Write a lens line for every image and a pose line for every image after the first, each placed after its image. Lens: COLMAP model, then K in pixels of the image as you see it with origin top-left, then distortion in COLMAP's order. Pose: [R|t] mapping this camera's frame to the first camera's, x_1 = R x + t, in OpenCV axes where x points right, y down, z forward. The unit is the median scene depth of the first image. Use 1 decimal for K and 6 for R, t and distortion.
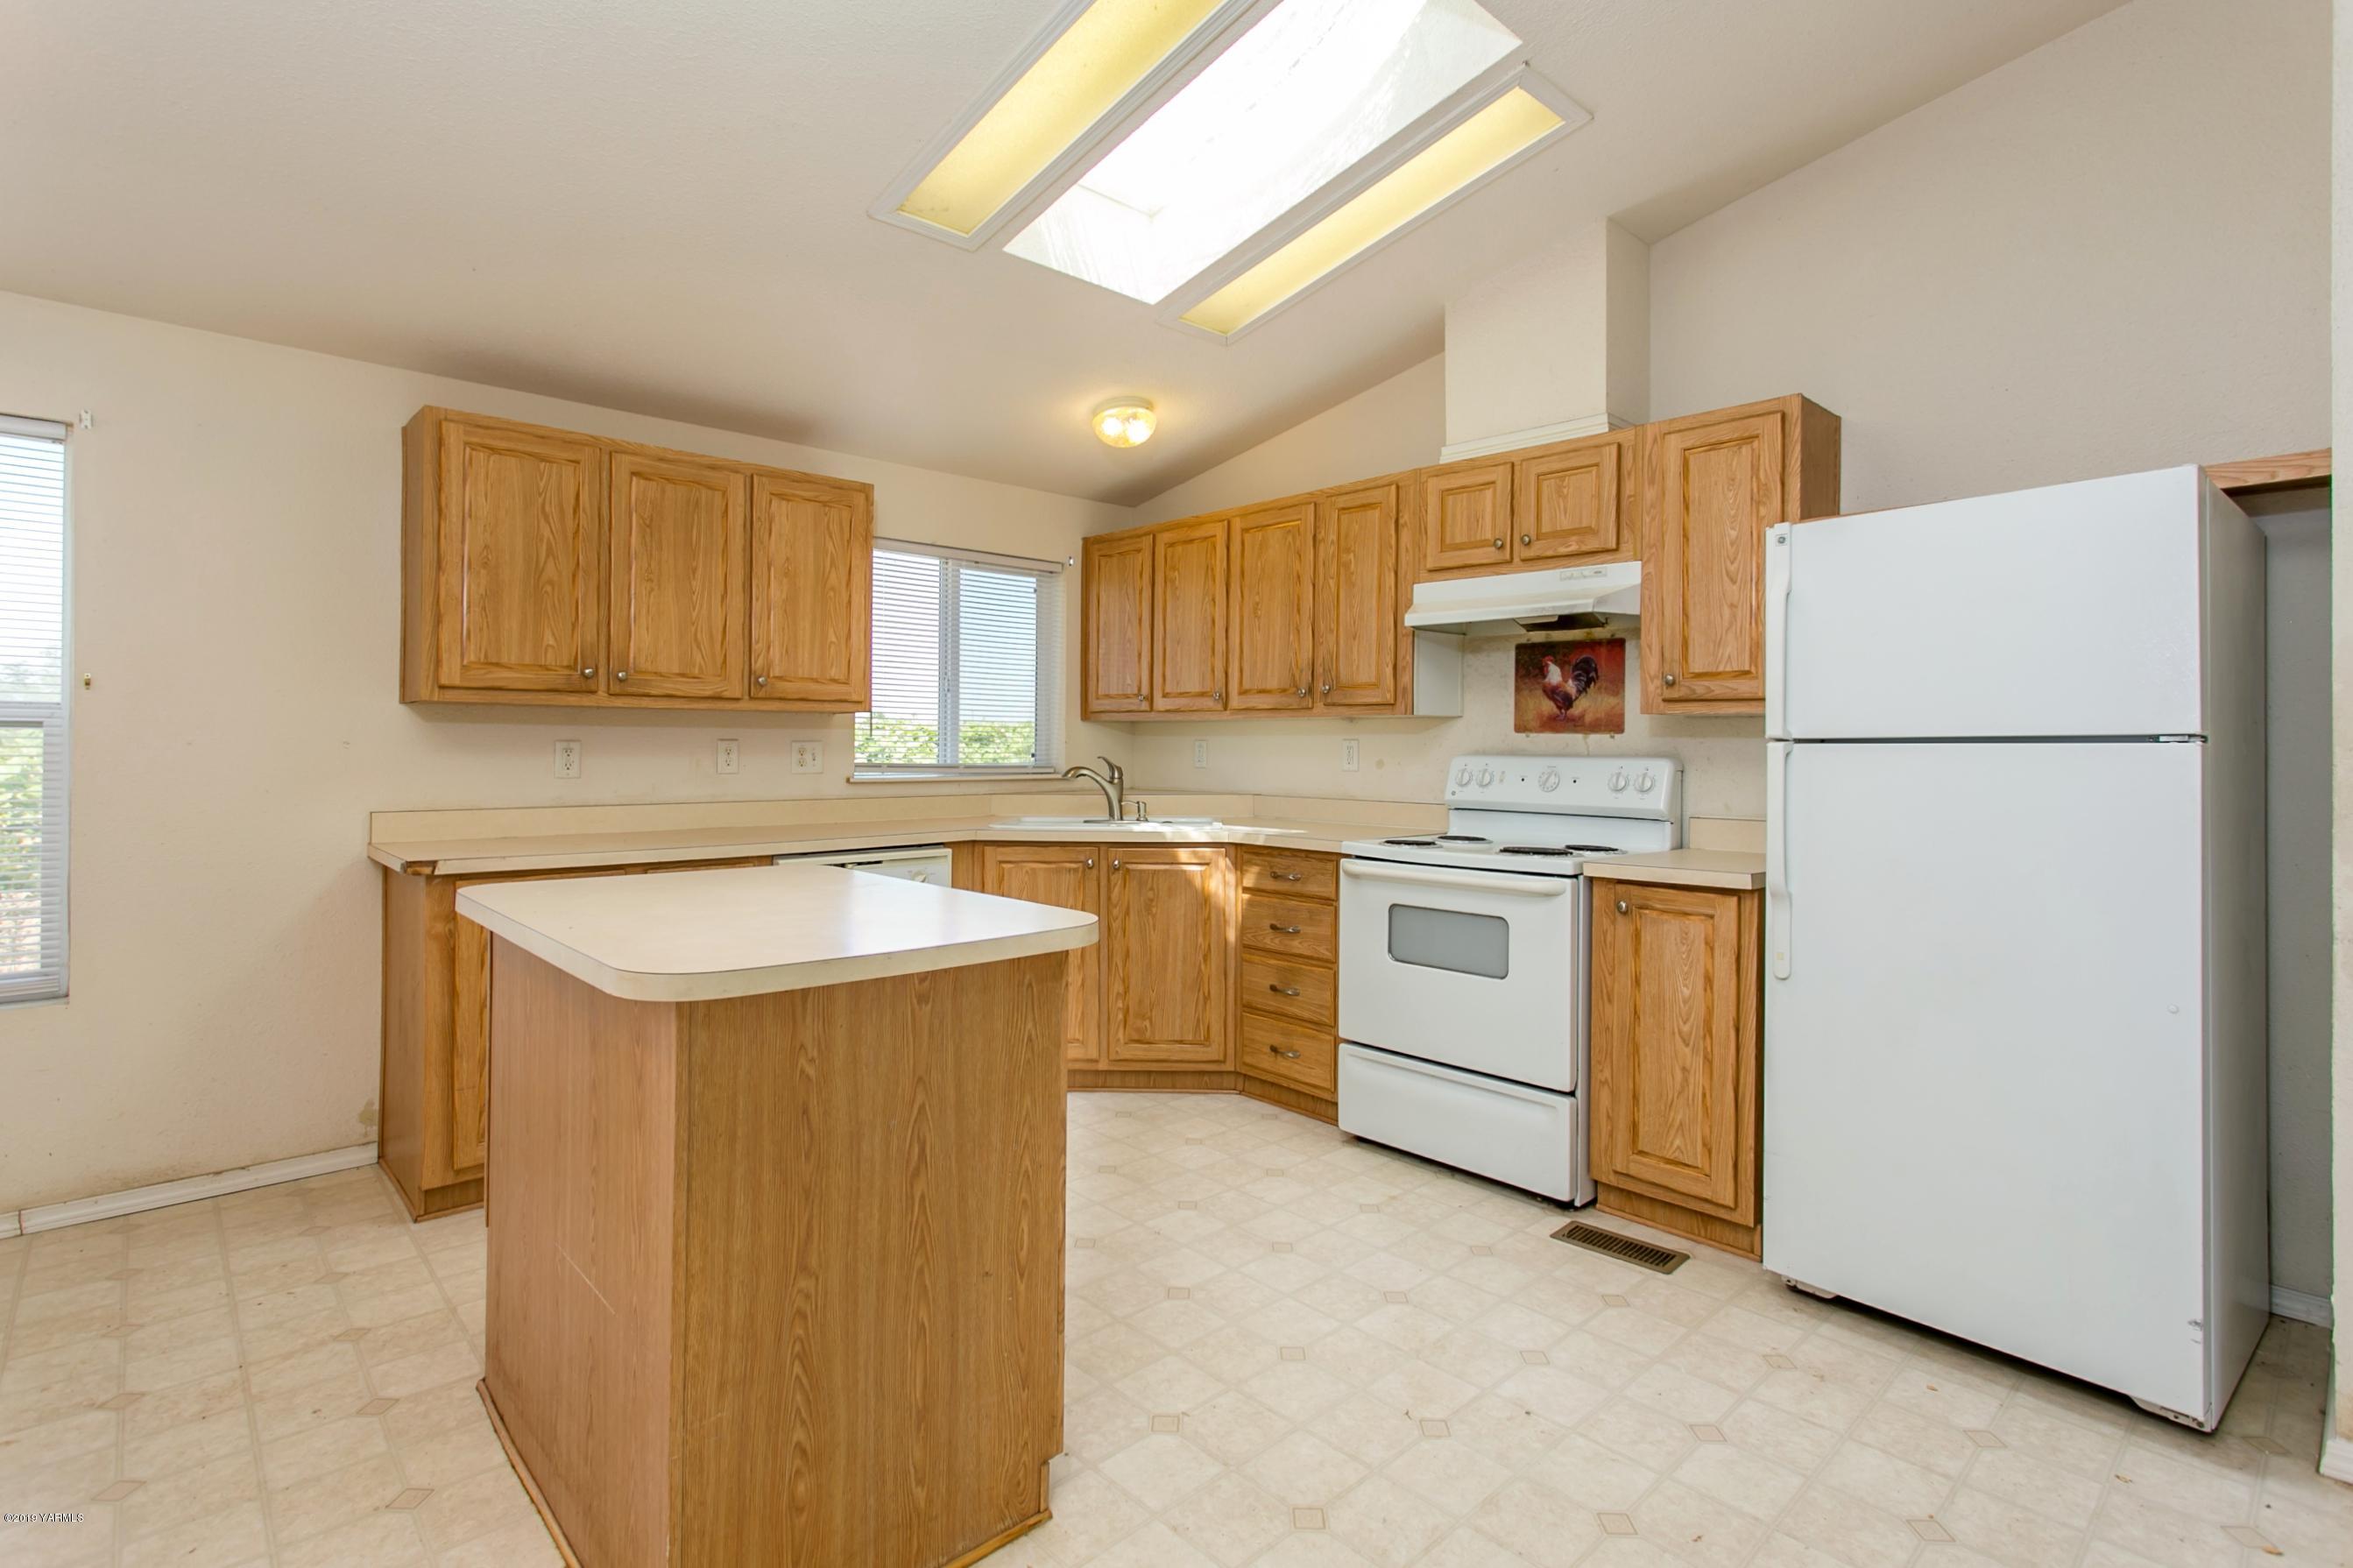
lens RADIAL K [[1129.5, 0, 1171.0], [0, 1129.5, 740.5], [0, 0, 1]] dist [-0.000717, 0.000269]
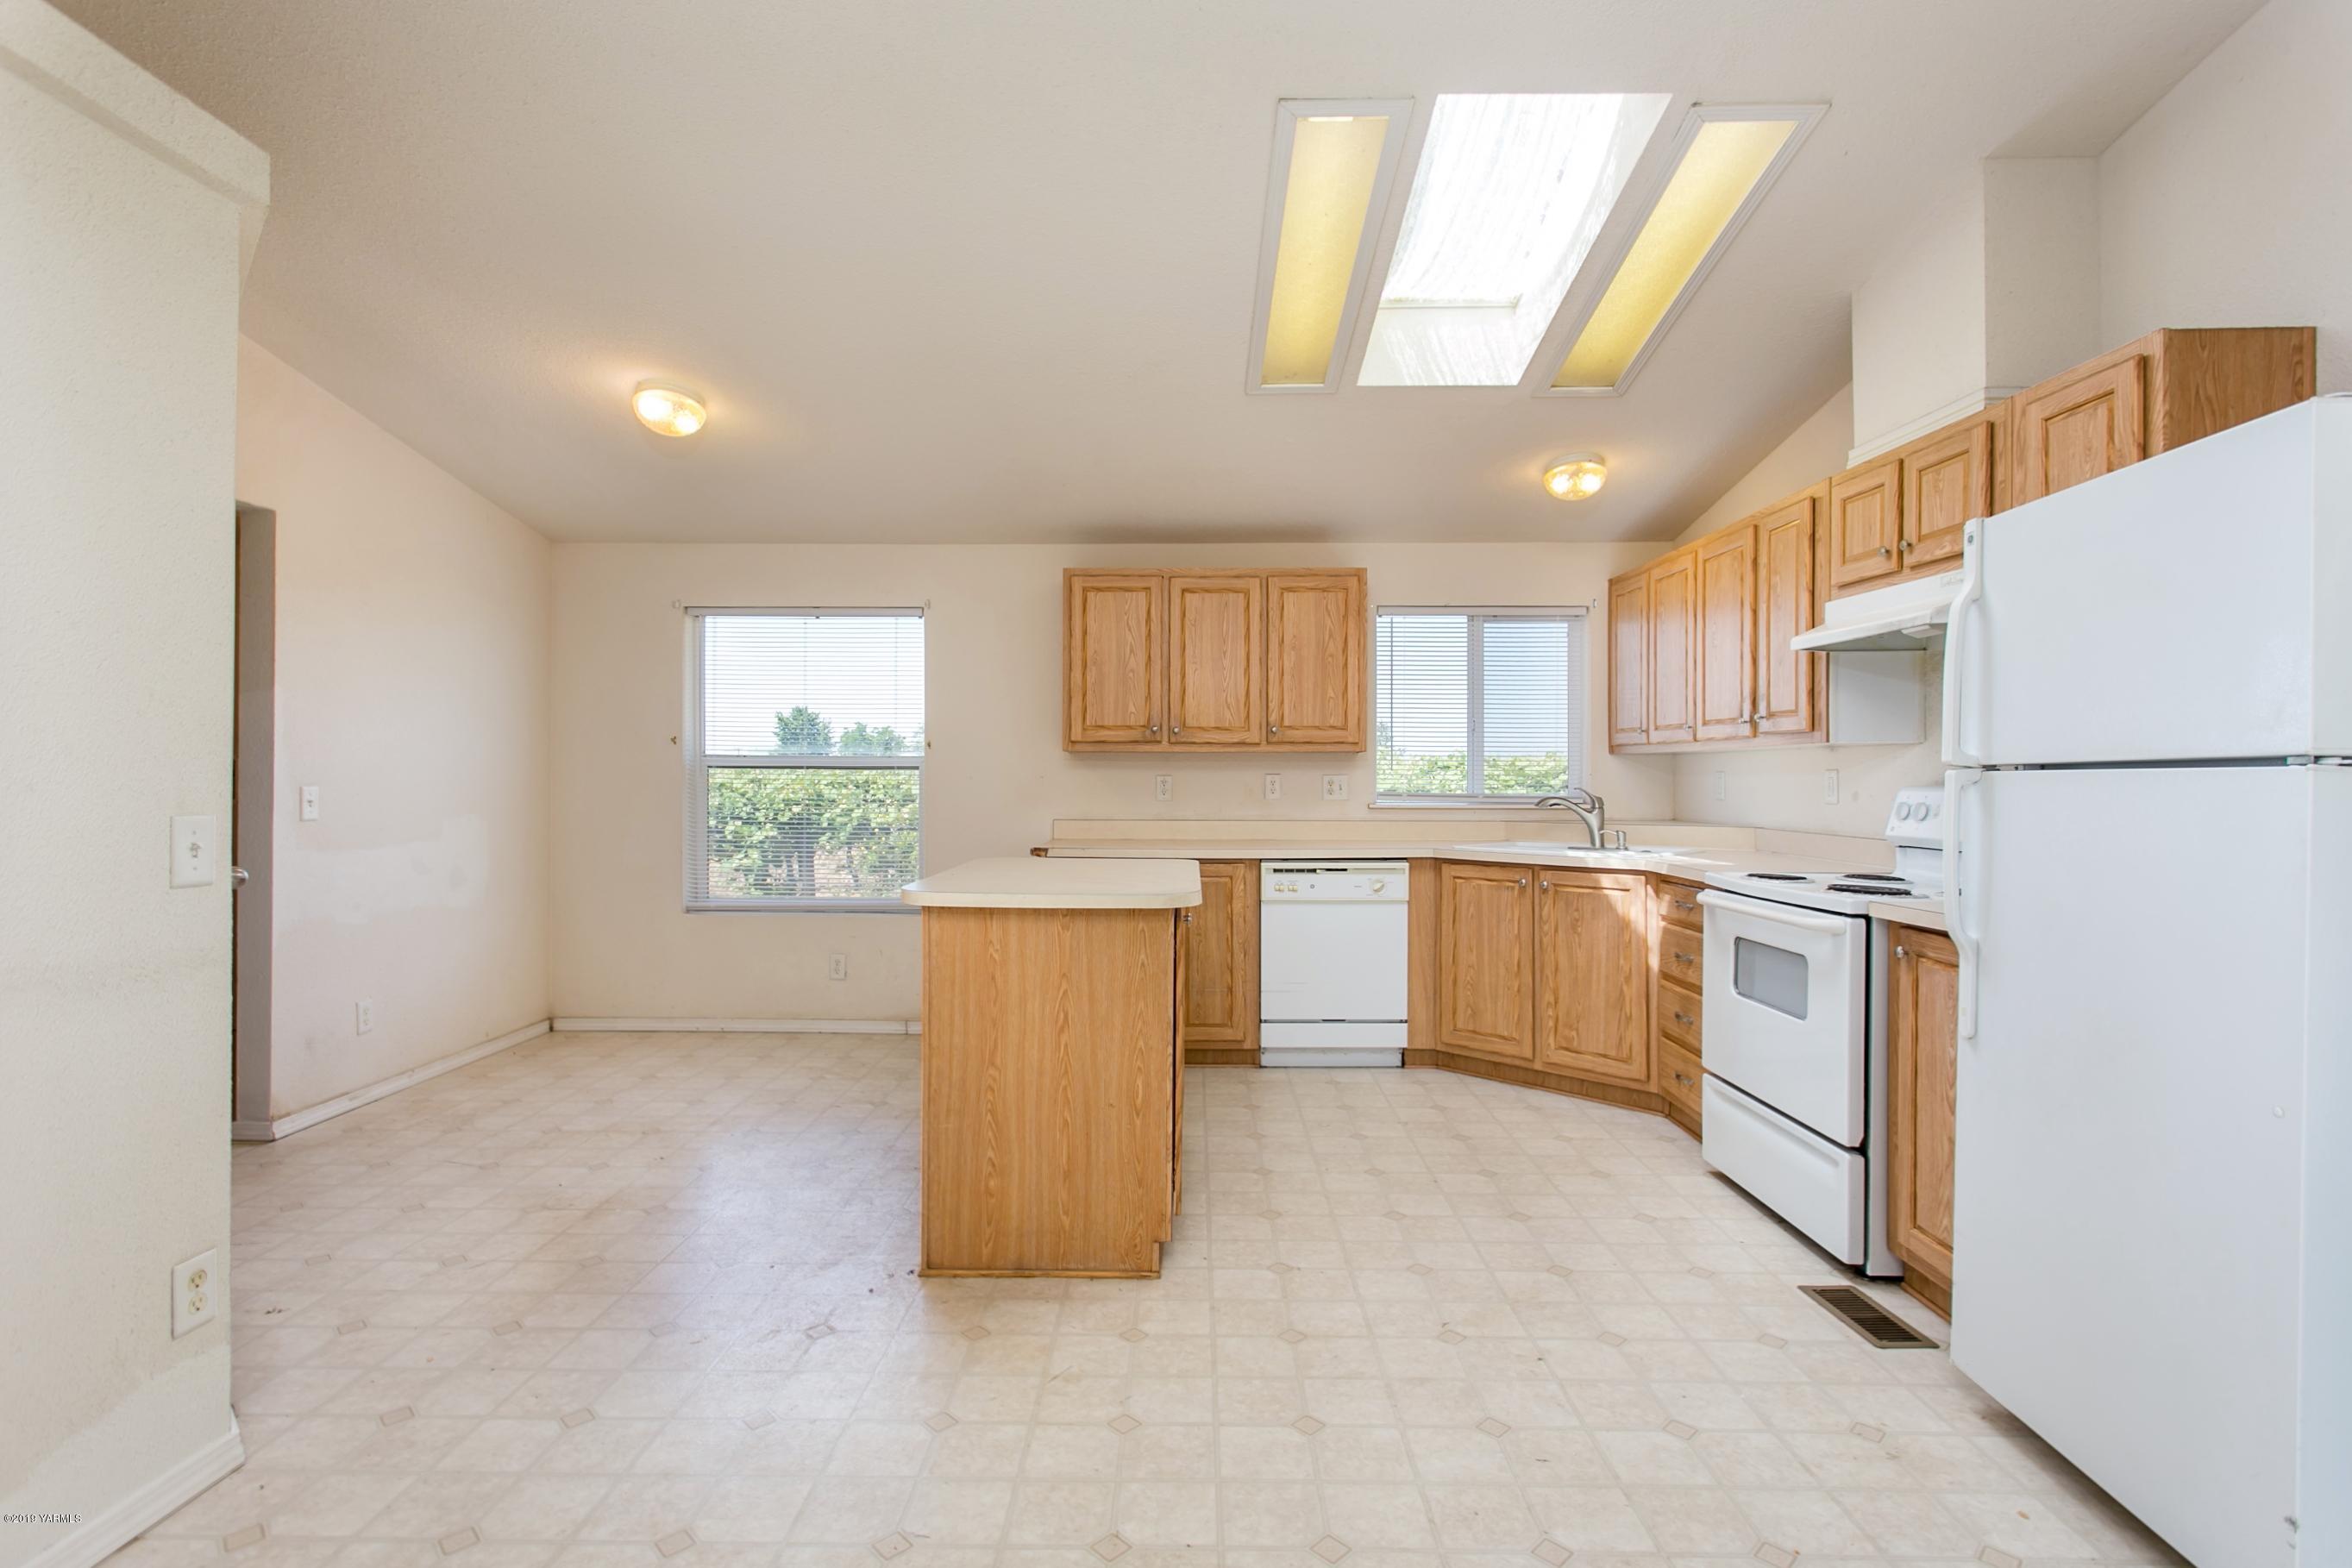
lens RADIAL K [[1129.0, 0, 1183.3], [0, 1129.0, 785.7], [0, 0, 1]] dist [-0.000717, 0.000269]
pose [[0.719478, 0.001185, -0.694514, 0.535513], [0.004906, 0.999965, 0.006789, 0.003881], [0.694498, -0.008292, 0.719447, -0.042495]]
